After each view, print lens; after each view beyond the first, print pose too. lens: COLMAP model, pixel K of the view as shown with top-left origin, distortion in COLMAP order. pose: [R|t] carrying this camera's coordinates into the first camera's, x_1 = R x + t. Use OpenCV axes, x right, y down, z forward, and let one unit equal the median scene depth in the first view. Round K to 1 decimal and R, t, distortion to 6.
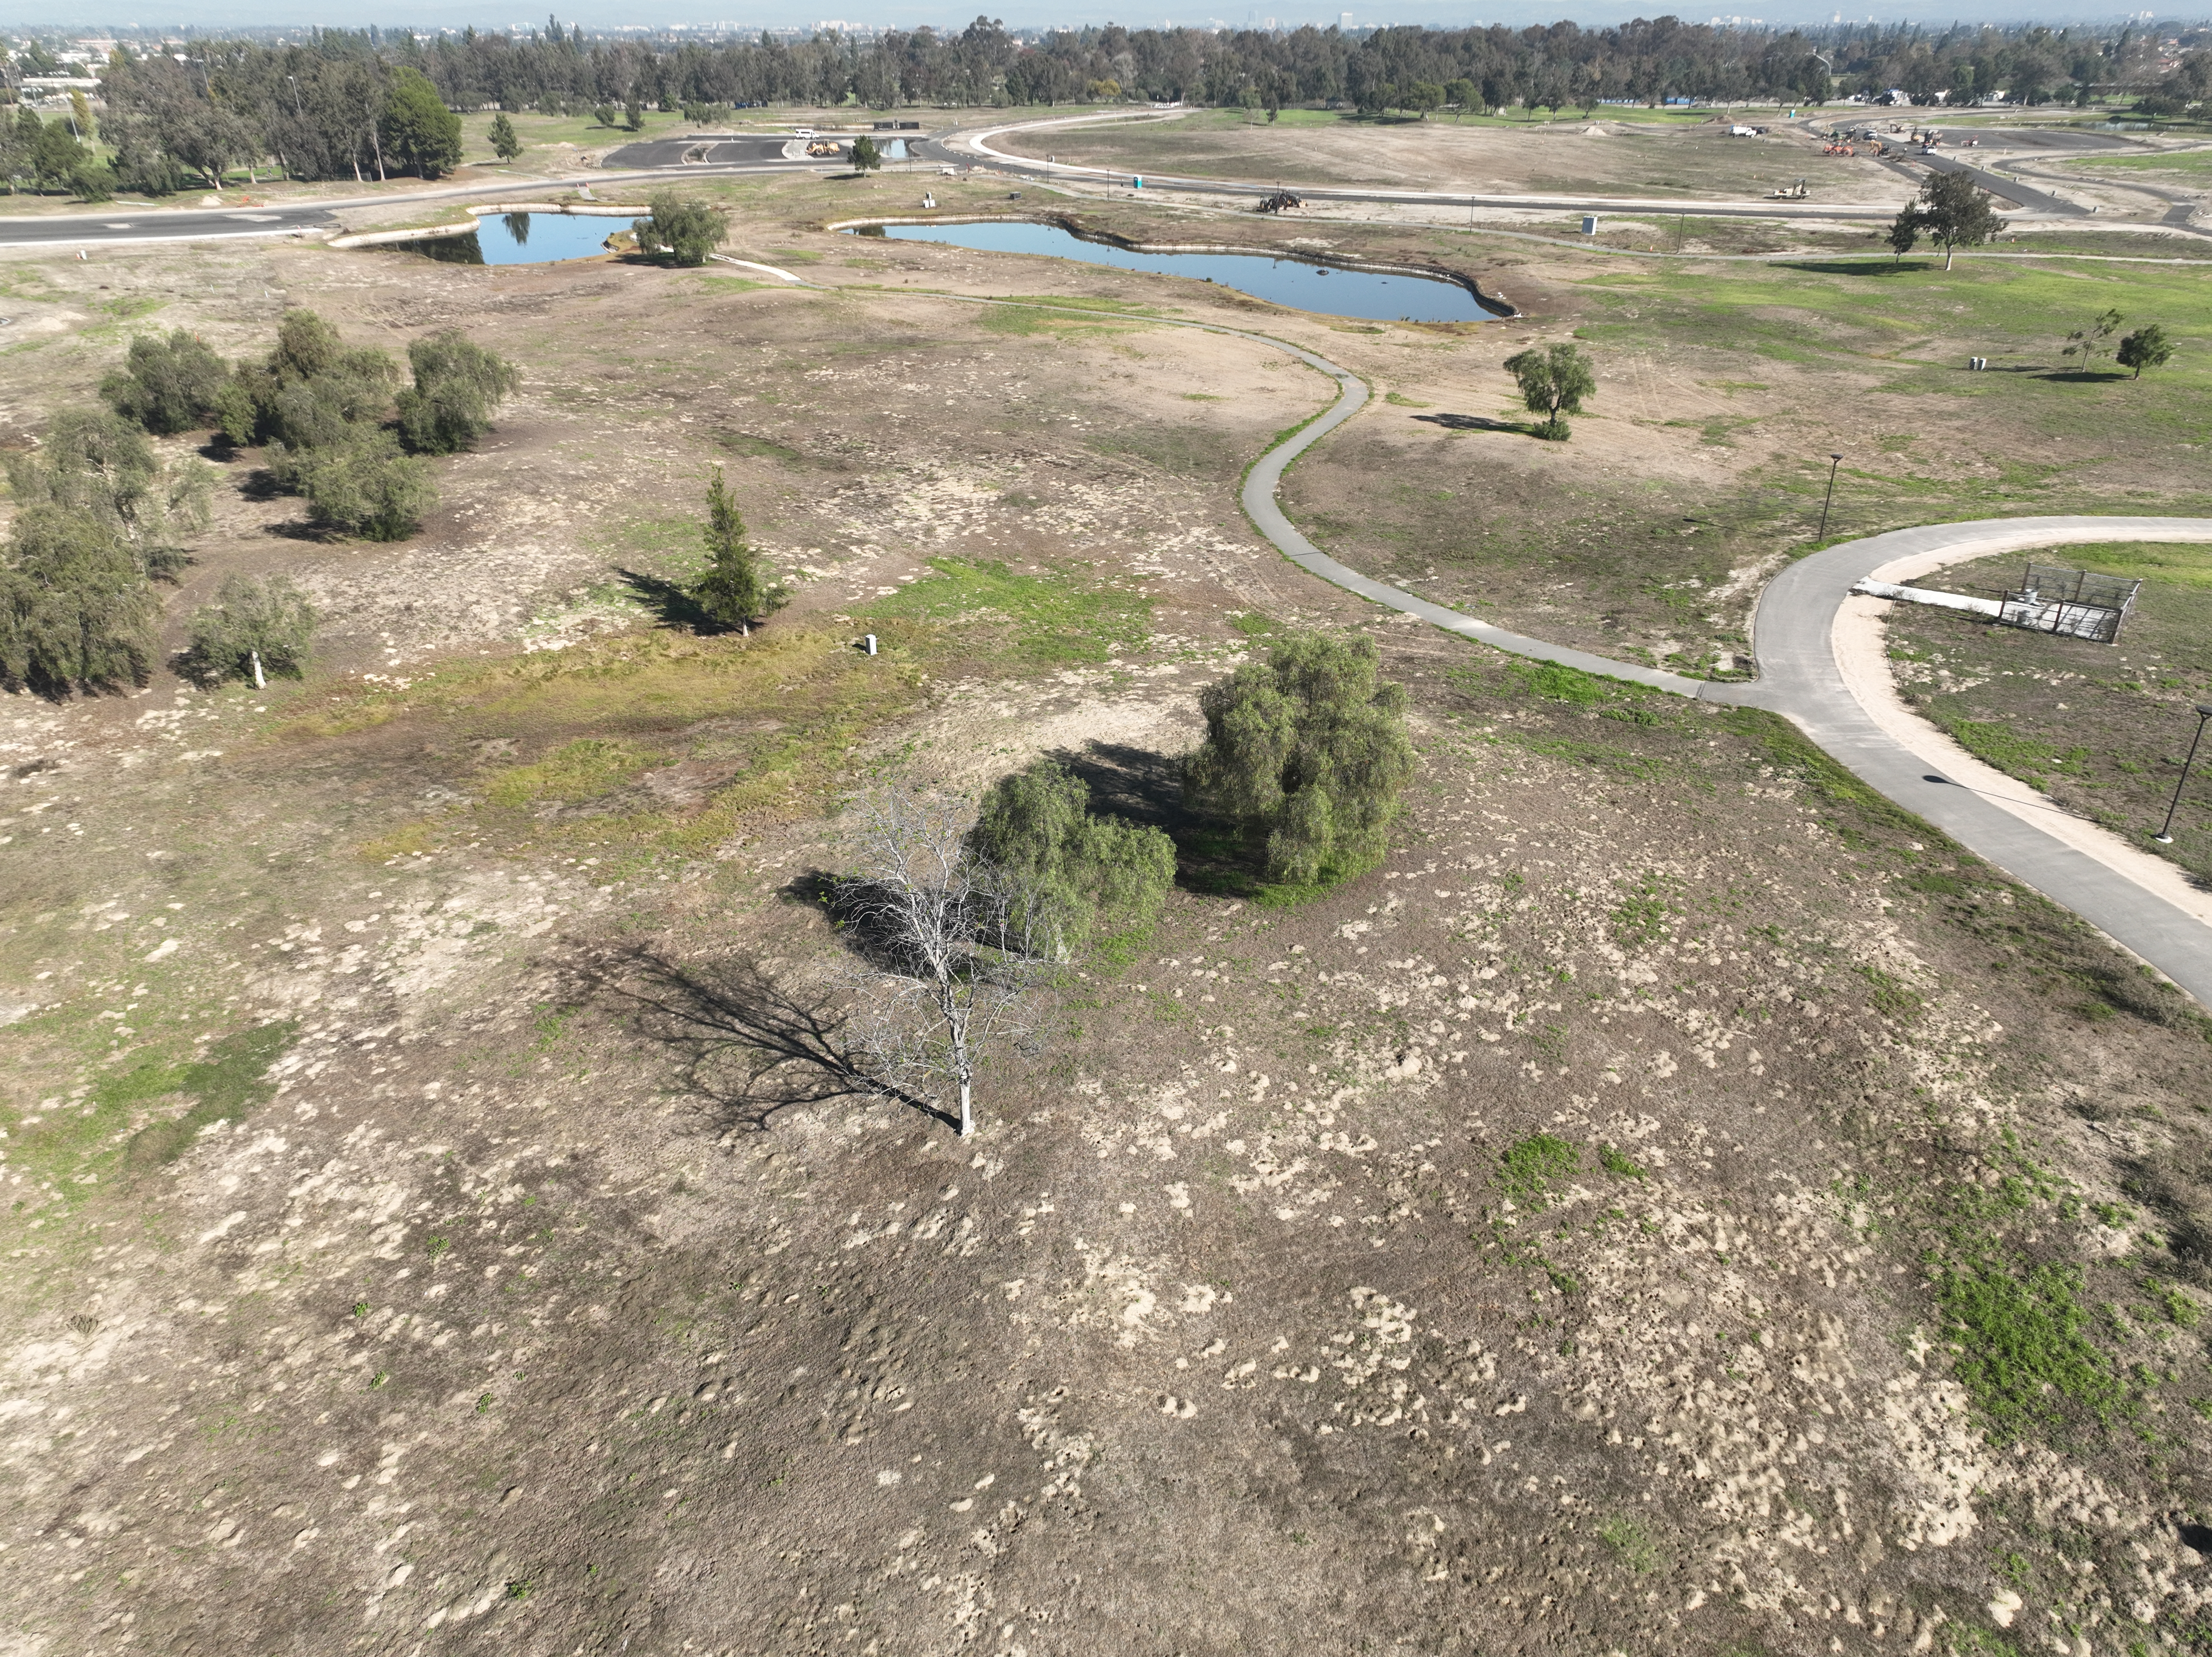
lens RADIAL K [[1560.7, 0, 1106.0], [0, 1560.7, 828.5], [0, 0, 1]] dist [-0.007661, 0.029037]
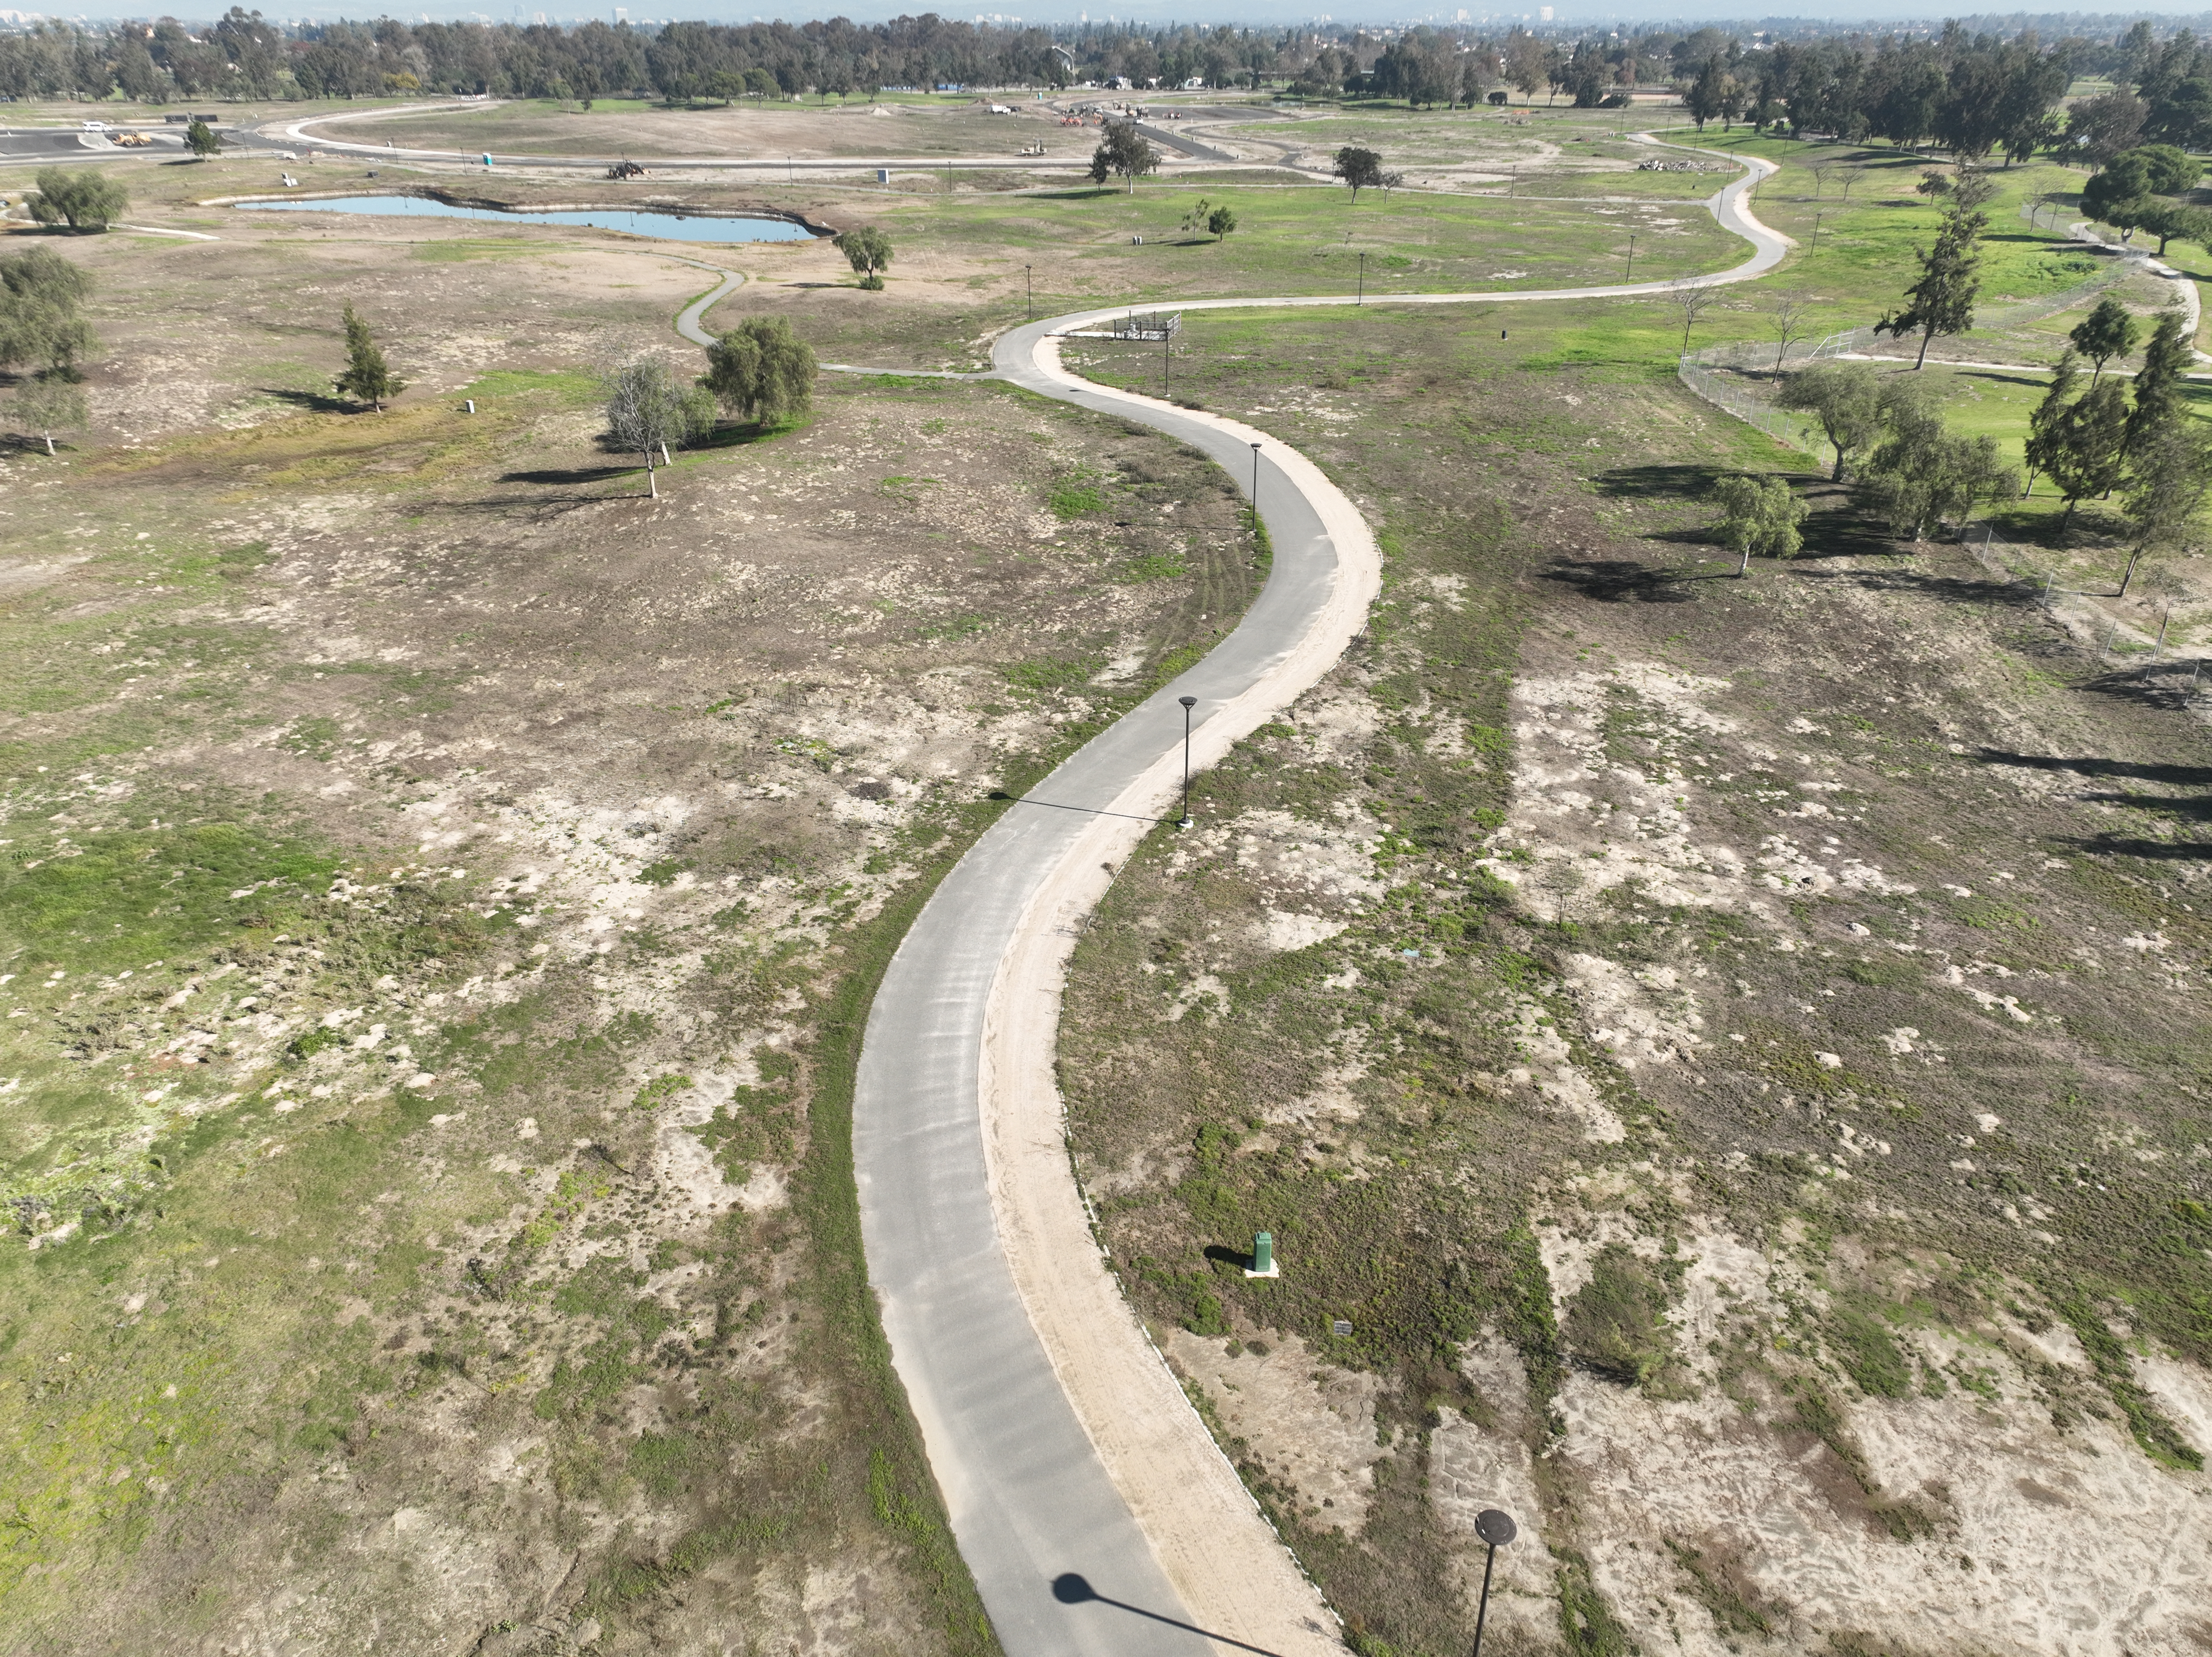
lens RADIAL K [[1559.6, 0, 1108.8], [0, 1559.6, 824.6], [0, 0, 1]] dist [-0.001844, 0.021350]
pose [[0.918659, -0.181088, 0.351101, -0.176904], [0.181153, 0.982902, 0.032964, 0.342387], [-0.351068, 0.033320, 0.935757, -0.656009]]
